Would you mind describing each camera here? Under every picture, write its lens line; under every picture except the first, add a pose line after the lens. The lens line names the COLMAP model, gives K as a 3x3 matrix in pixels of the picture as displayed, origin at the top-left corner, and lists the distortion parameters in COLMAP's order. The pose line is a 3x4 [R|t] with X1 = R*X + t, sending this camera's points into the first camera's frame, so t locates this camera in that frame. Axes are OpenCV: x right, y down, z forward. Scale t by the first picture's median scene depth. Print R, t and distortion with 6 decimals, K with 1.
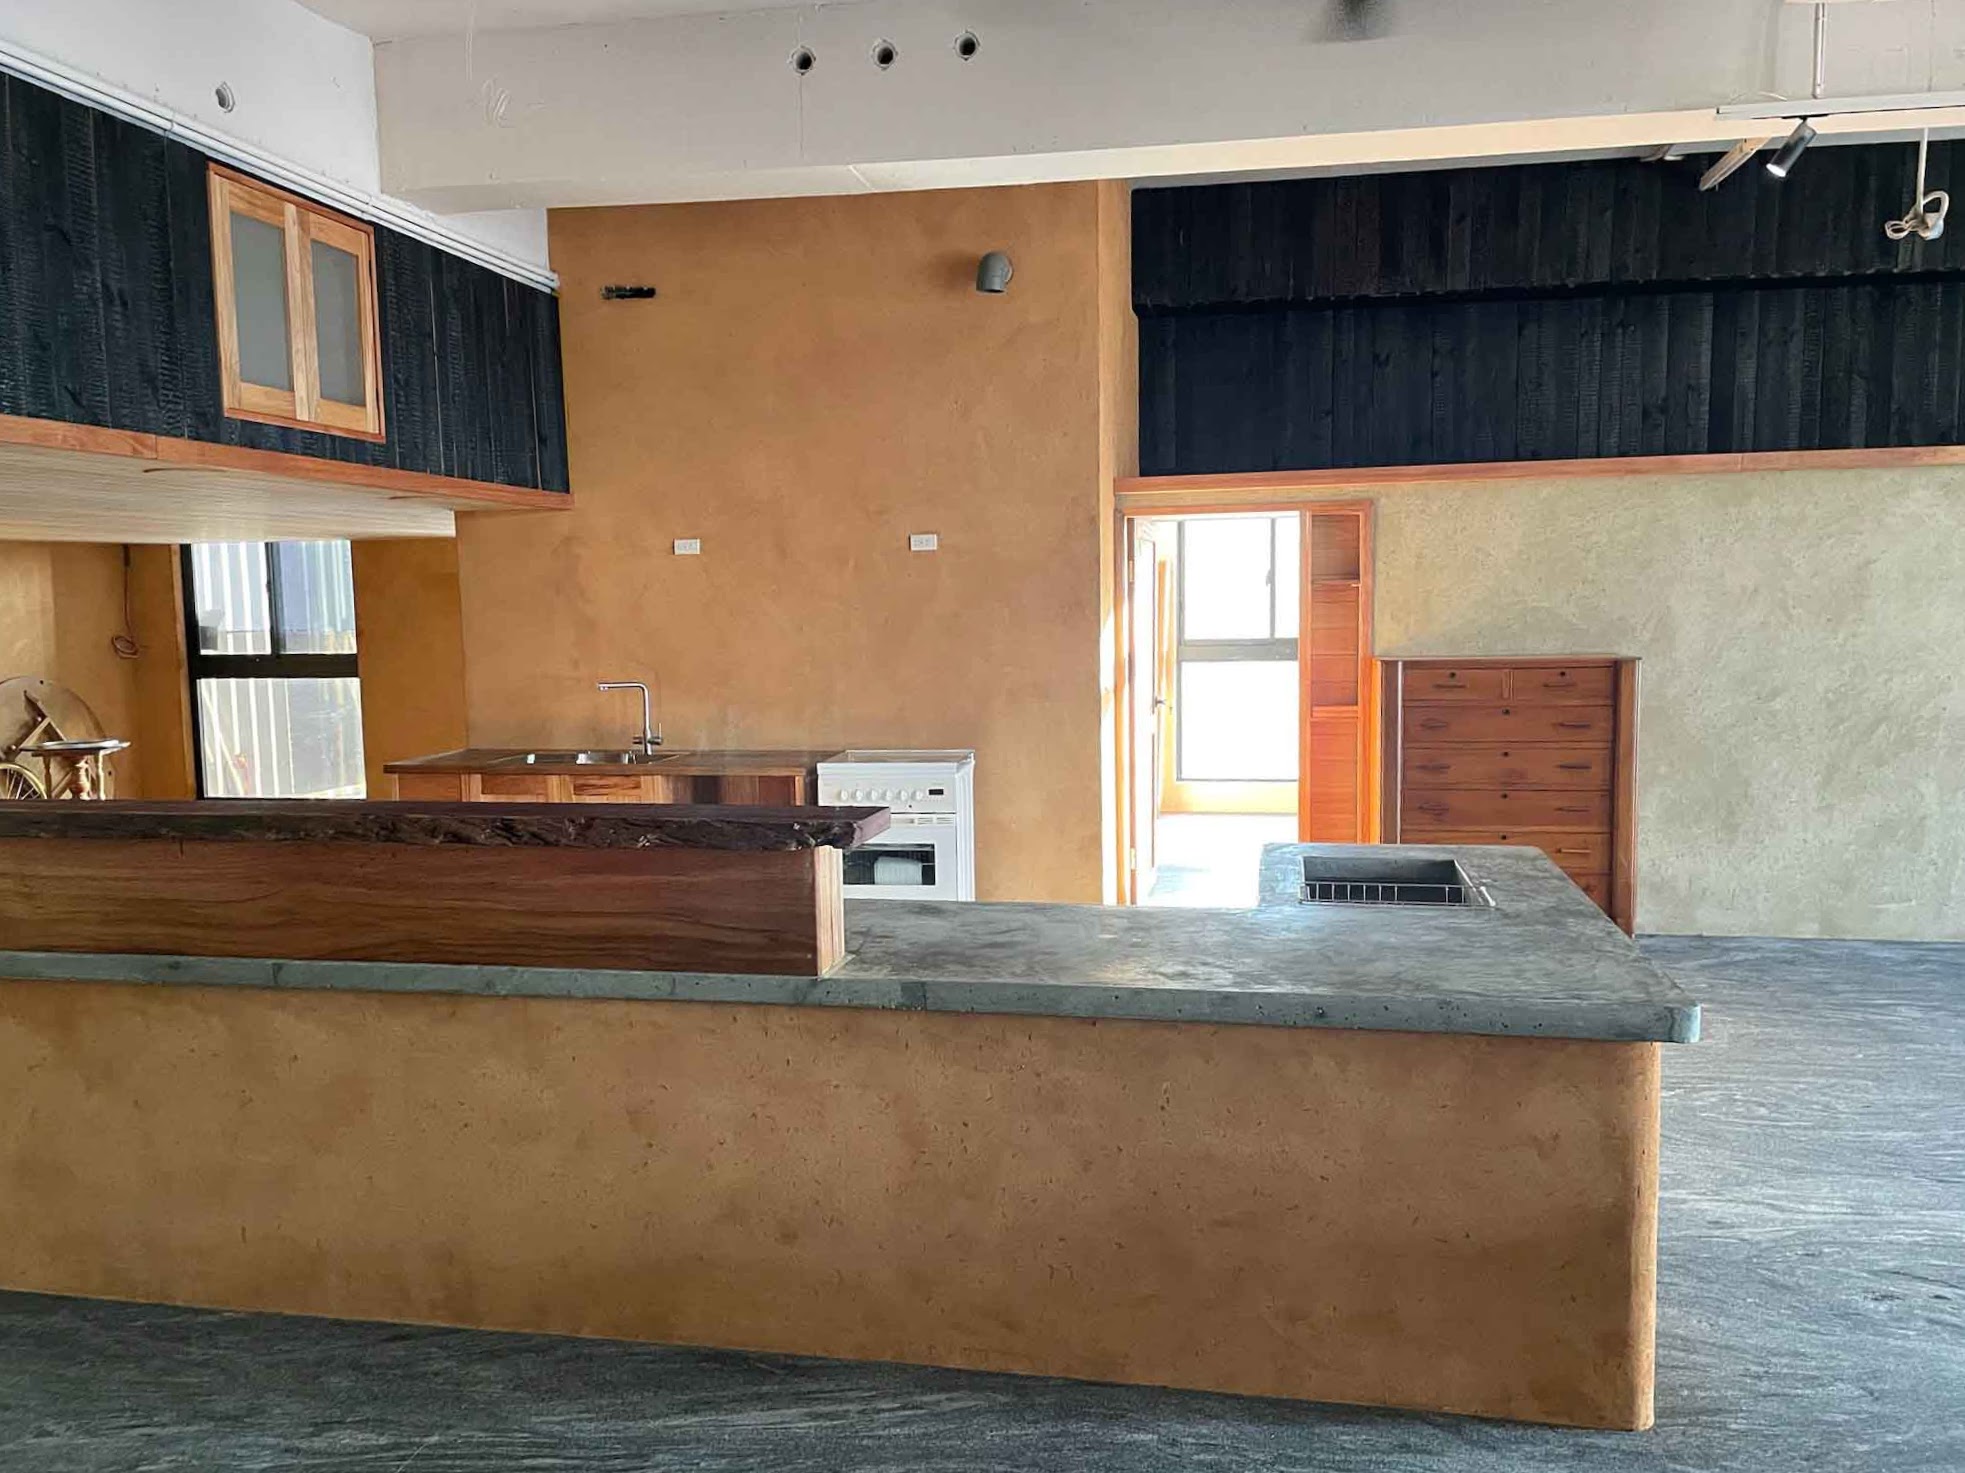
lens RADIAL K [[1529.9, 0, 982.5], [0, 1529.9, 736.5], [0, 0, 1]] dist [0.077517, -0.095257]
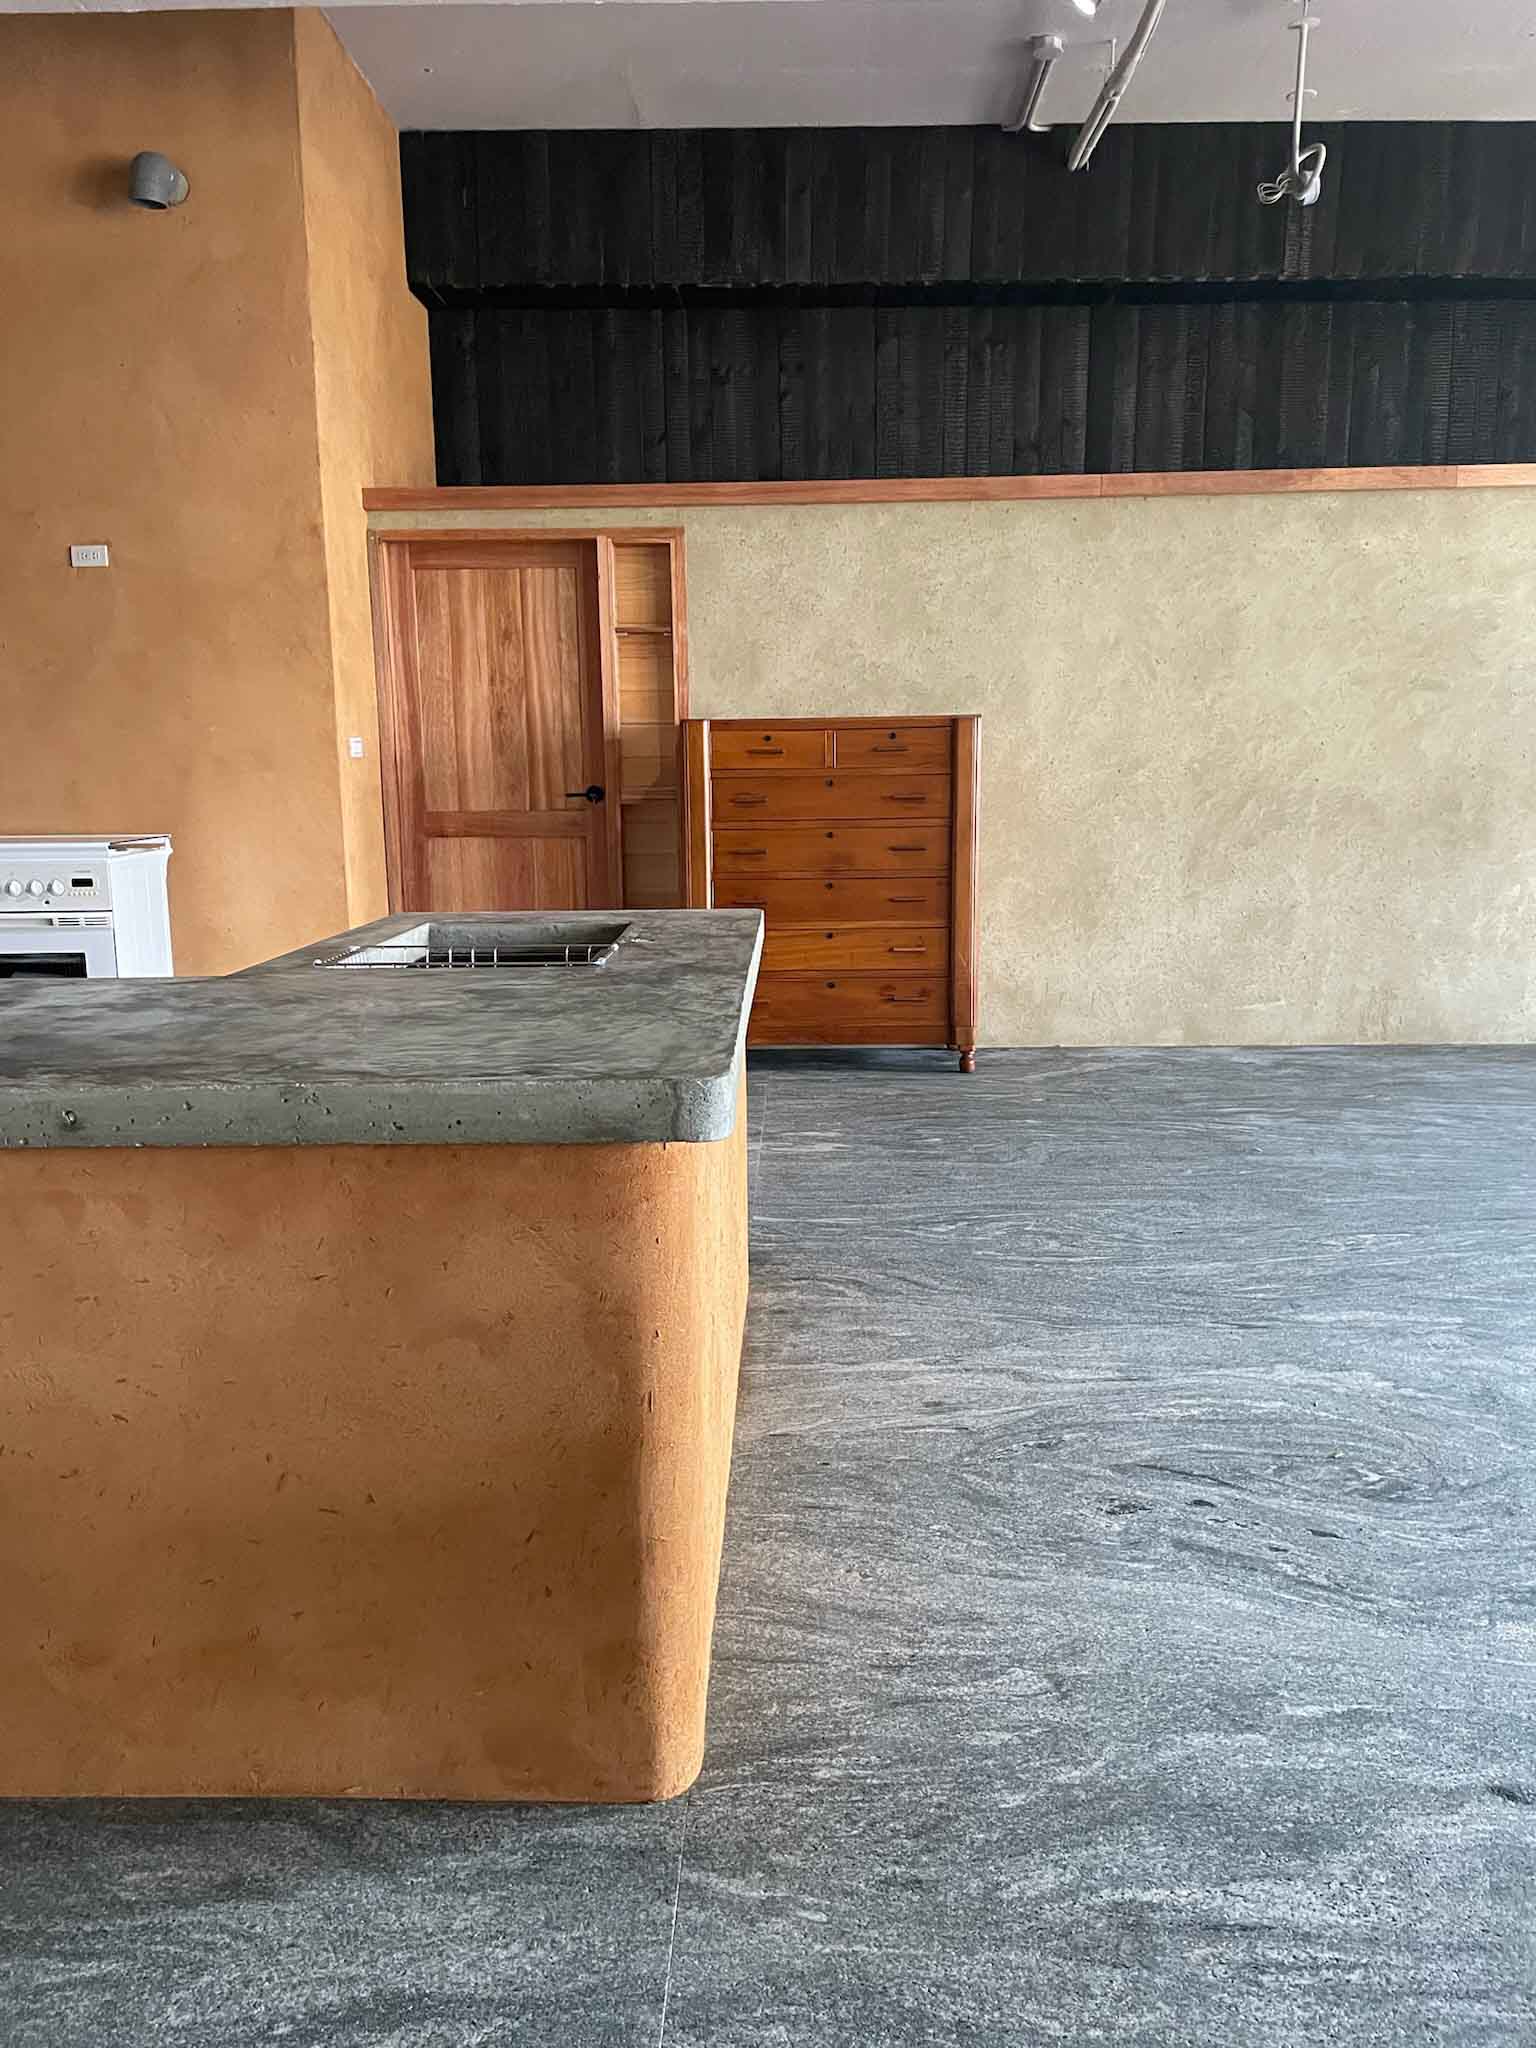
lens RADIAL K [[1536.2, 0, 761.6], [0, 1536.2, 1000.4], [0, 0, 1]] dist [0.091576, -0.115386]
pose [[0.984800, -0.022609, 0.172216, 0.164201], [0.011464, 0.997791, 0.065441, 0.047547], [-0.173315, -0.062472, 0.982883, 0.193961]]
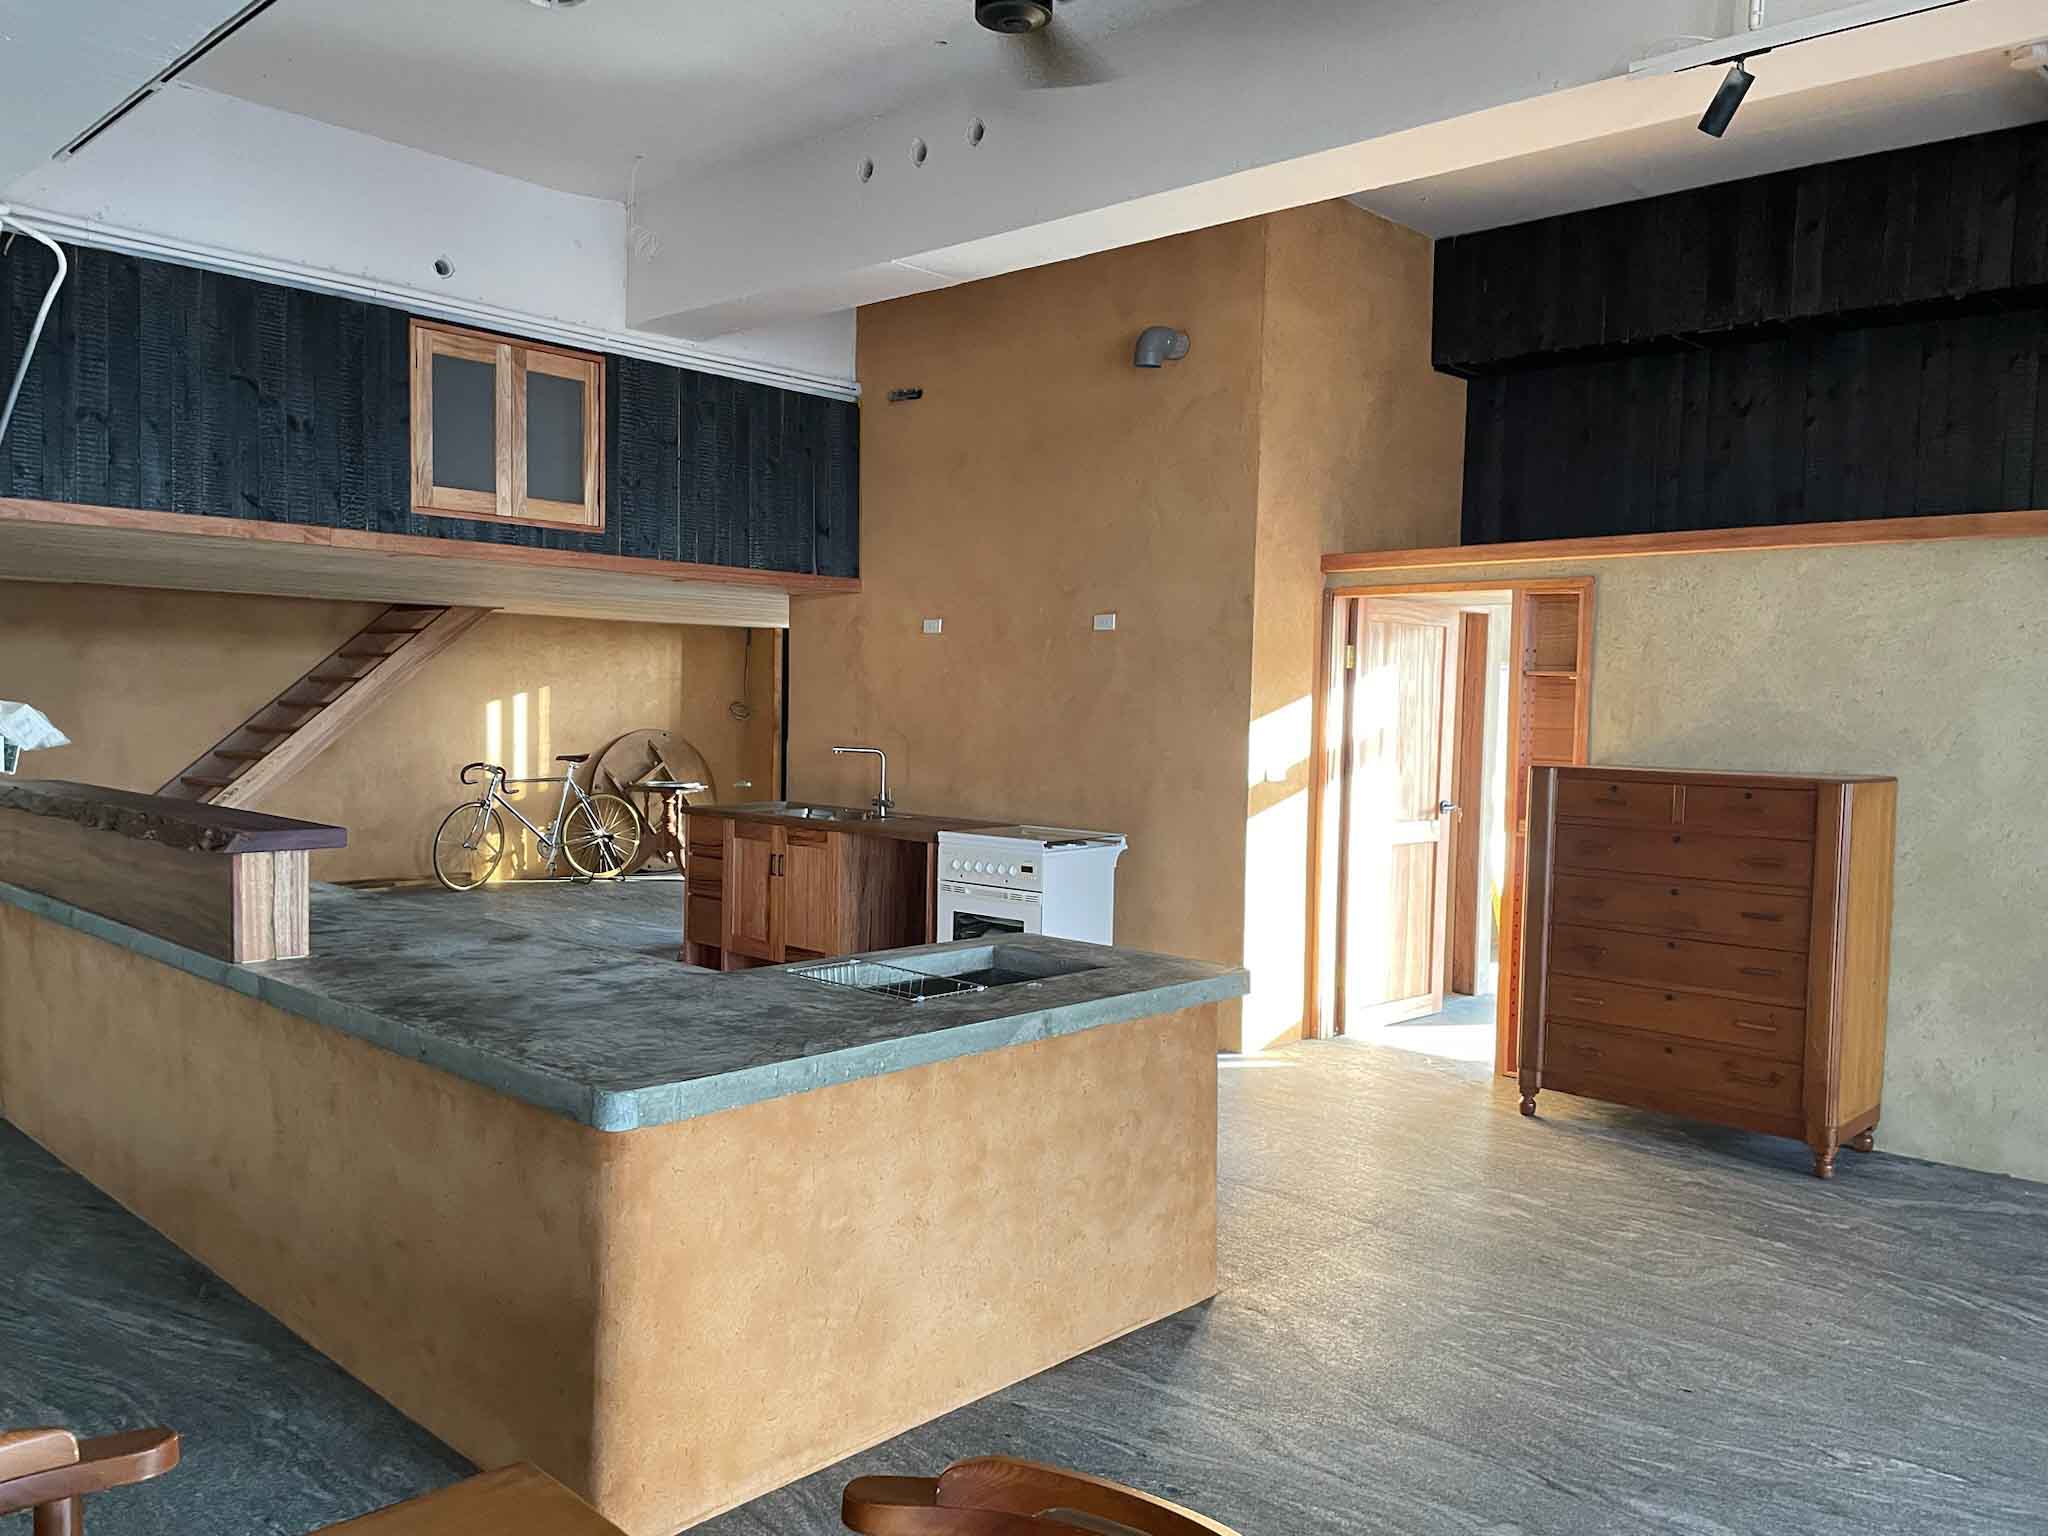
lens RADIAL K [[1536.2, 0, 1024.0], [0, 1536.2, 768.0], [0, 0, 1]] dist [0.091576, -0.115386]
pose [[0.844645, 0.058501, -0.532121, 0.495767], [-0.082548, 0.996355, -0.021490, -0.007597], [0.528925, 0.062077, 0.846395, 0.146547]]
